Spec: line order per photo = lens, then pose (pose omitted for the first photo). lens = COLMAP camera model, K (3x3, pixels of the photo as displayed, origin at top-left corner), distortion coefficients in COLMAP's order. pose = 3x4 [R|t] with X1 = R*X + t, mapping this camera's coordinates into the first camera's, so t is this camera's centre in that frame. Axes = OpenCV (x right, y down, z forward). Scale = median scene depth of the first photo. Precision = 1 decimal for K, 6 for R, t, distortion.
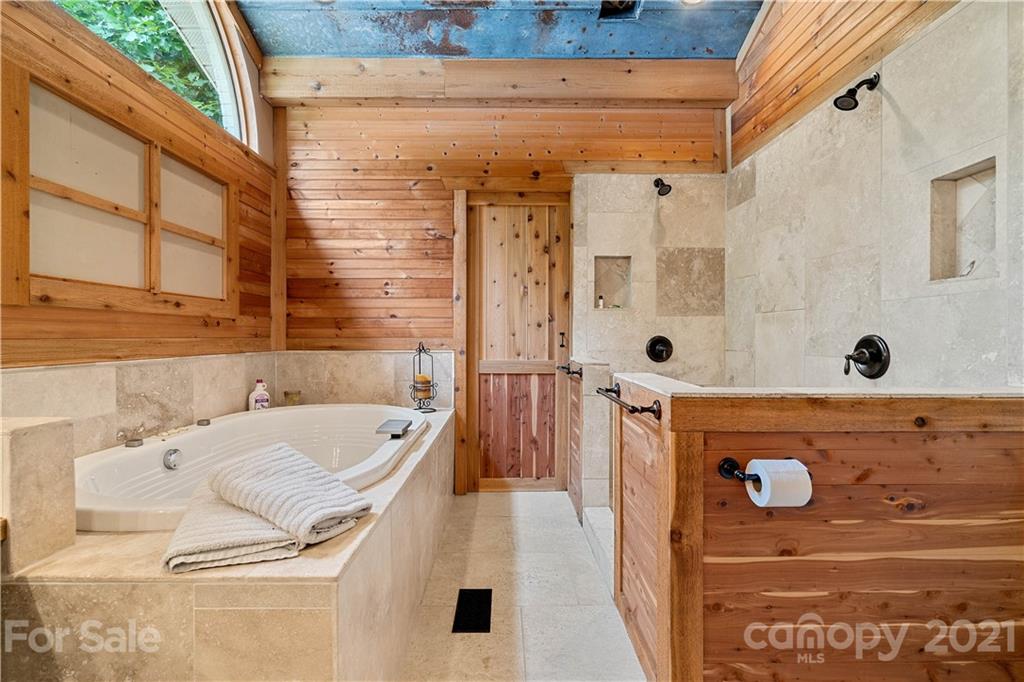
lens RADIAL K [[473.7, 0, 510.7], [0, 473.7, 337.3], [0, 0, 1]] dist [-0.005082, 0.001811]
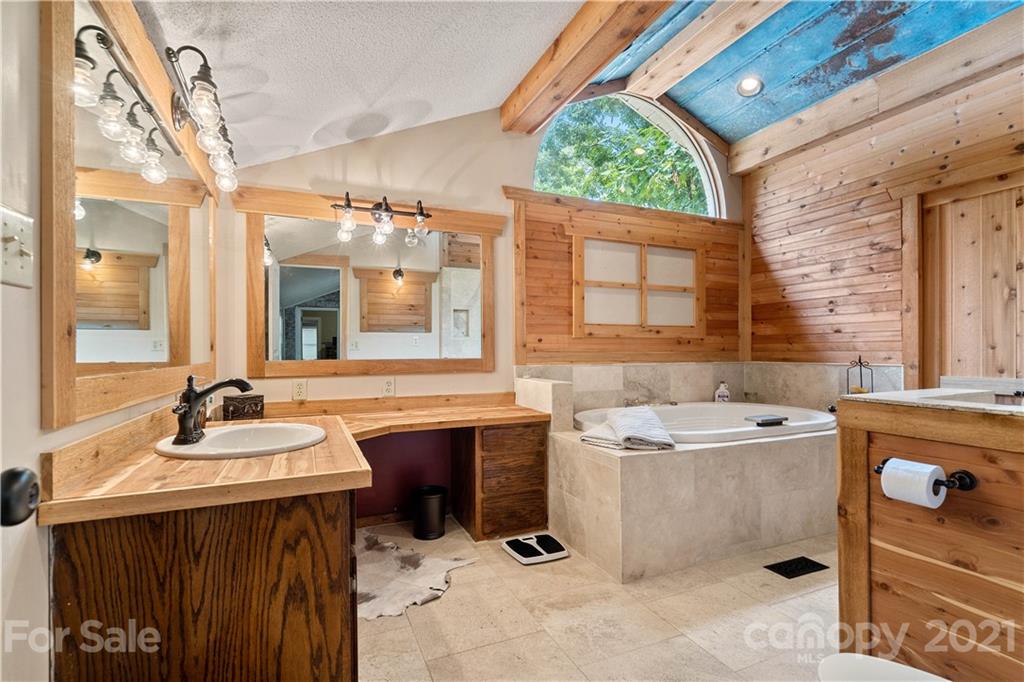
lens RADIAL K [[473.7, 0, 511.8], [0, 473.7, 347.0], [0, 0, 1]] dist [-0.005082, 0.001811]
pose [[0.395390, -0.008830, -0.918471, 0.480259], [0.001367, 0.999958, -0.009025, -0.000181], [0.918512, 0.002313, 0.395385, -0.119342]]
